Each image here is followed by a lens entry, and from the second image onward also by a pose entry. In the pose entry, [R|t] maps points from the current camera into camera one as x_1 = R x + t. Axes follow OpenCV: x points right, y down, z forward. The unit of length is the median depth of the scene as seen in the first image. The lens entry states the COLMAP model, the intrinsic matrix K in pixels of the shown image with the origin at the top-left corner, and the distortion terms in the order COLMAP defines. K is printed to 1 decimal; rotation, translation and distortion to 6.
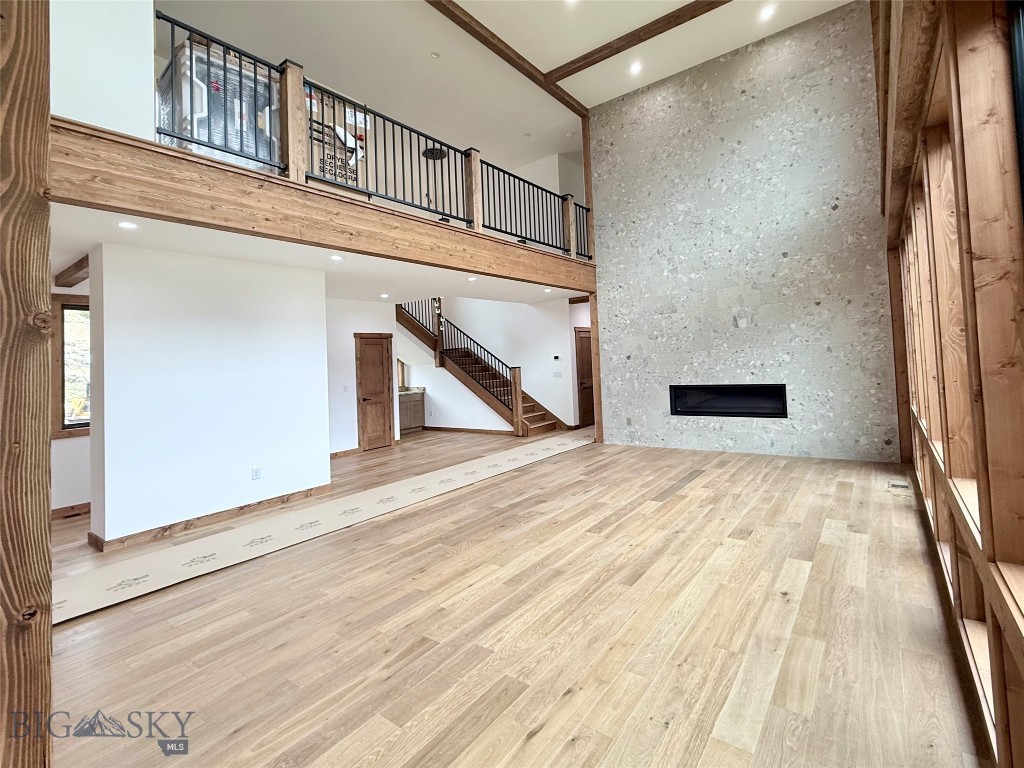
lens RADIAL K [[478.8, 0, 534.7], [0, 478.8, 349.1], [0, 0, 1]] dist [0.000461, -0.000873]
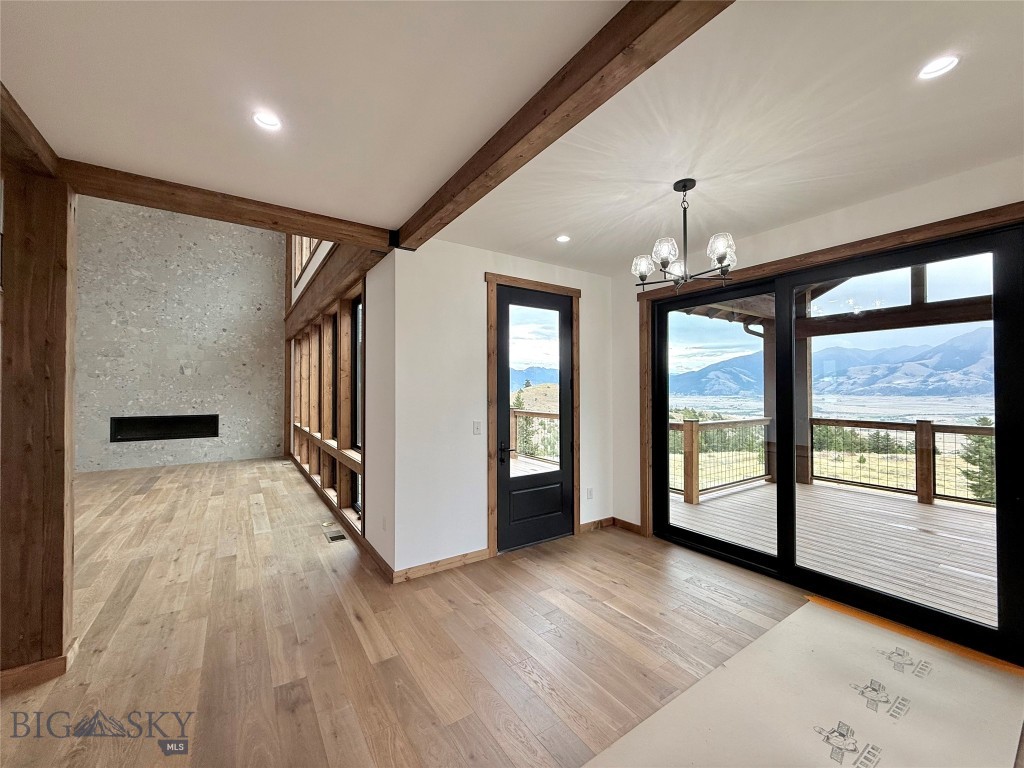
lens RADIAL K [[407.3, 0, 513.2], [0, 407.3, 386.9], [0, 0, 1]] dist [-0.000053, -0.000282]
pose [[0.342956, 0.055764, 0.937695, -0.364116], [-0.042581, 0.998133, -0.043784, 0.002398], [-0.938386, -0.024912, 0.344690, -0.314981]]
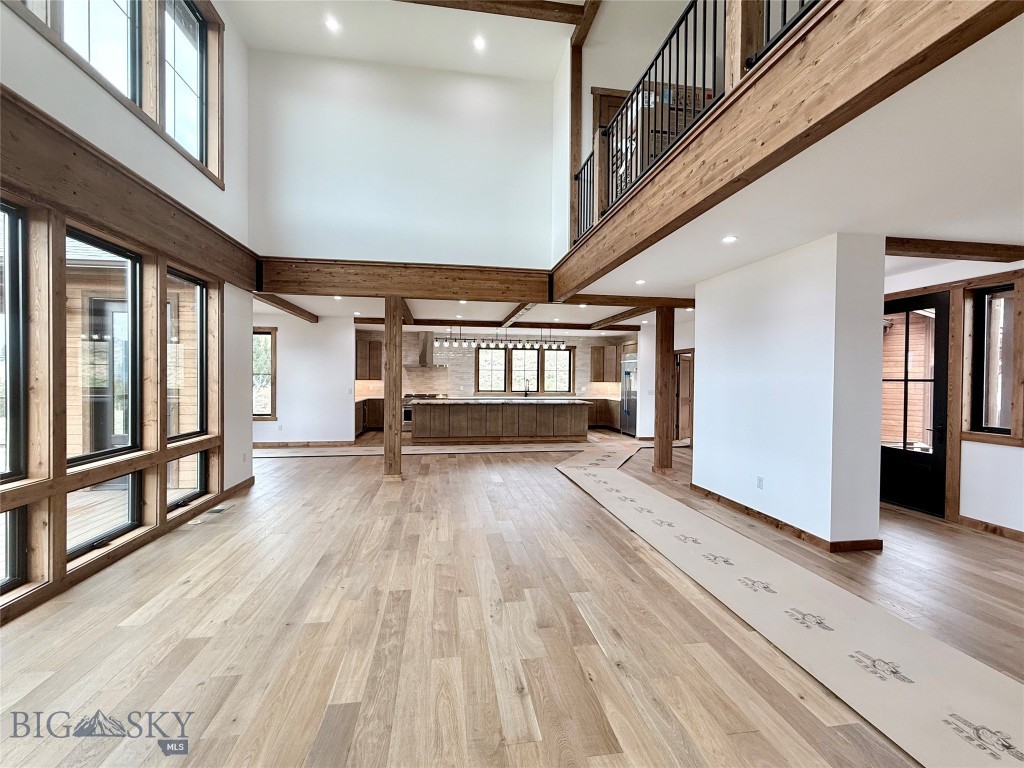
lens RADIAL K [[443.3, 0, 522.1], [0, 443.3, 382.6], [0, 0, 1]] dist [0.000911, 0.000057]
pose [[-0.696787, 0.049143, -0.715593, 0.298870], [0.045007, 0.998680, 0.024759, 0.011110], [0.715865, -0.014955, -0.698078, 1.005799]]
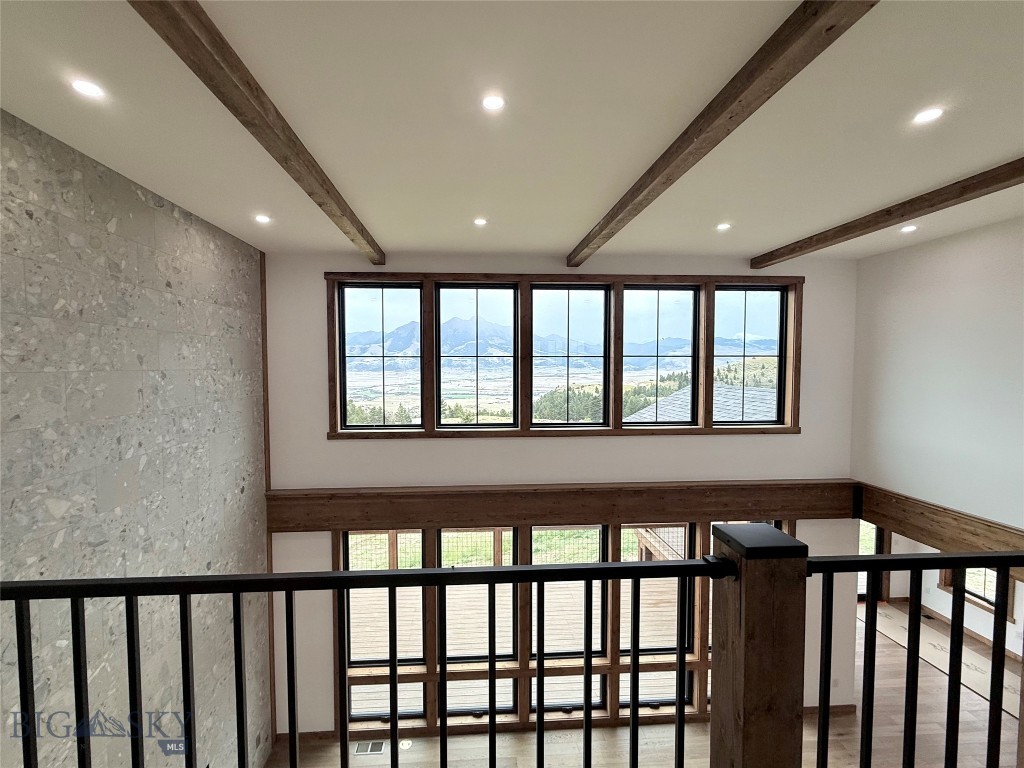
lens RADIAL K [[436.0, 0, 494.2], [0, 436.0, 386.4], [0, 0, 1]] dist [-0.002148, -0.000580]
pose [[-0.637834, 0.012403, 0.770074, -0.182101], [0.009513, 0.999921, -0.008226, -0.421693], [-0.770115, 0.002079, -0.637902, 1.049646]]
